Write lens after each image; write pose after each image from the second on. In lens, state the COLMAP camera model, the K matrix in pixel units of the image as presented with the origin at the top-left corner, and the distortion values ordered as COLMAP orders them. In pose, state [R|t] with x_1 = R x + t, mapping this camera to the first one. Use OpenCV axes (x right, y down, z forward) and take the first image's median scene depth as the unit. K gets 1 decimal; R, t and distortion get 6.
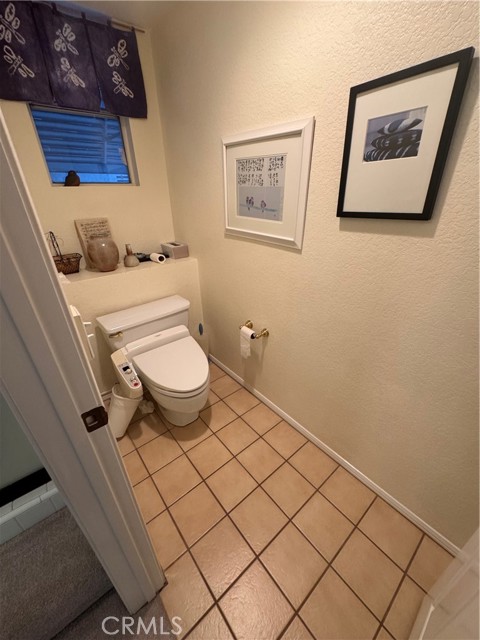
lens RADIAL K [[255.7, 0, 241.2], [0, 255.7, 320.3], [0, 0, 1]] dist [-0.012872, 0.000898]
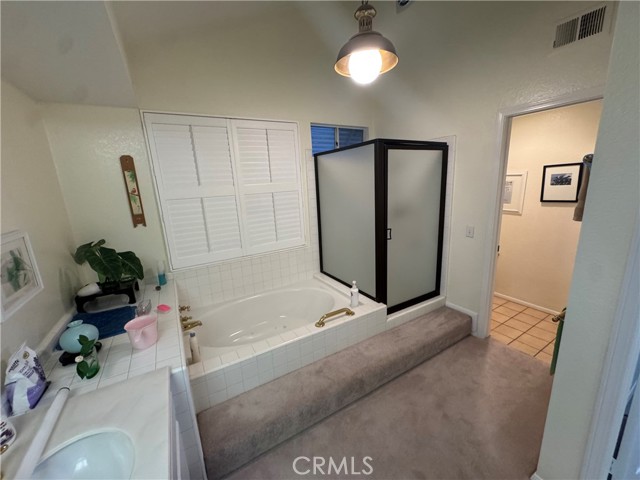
lens RADIAL K [[255.7, 0, 319.3], [0, 255.7, 238.0], [0, 0, 1]] dist [-0.012872, 0.000898]
pose [[0.987136, 0.008186, -0.159673, -1.854664], [-0.048980, 0.966153, -0.253275, 0.947335], [0.152195, 0.257838, 0.954126, -2.277211]]
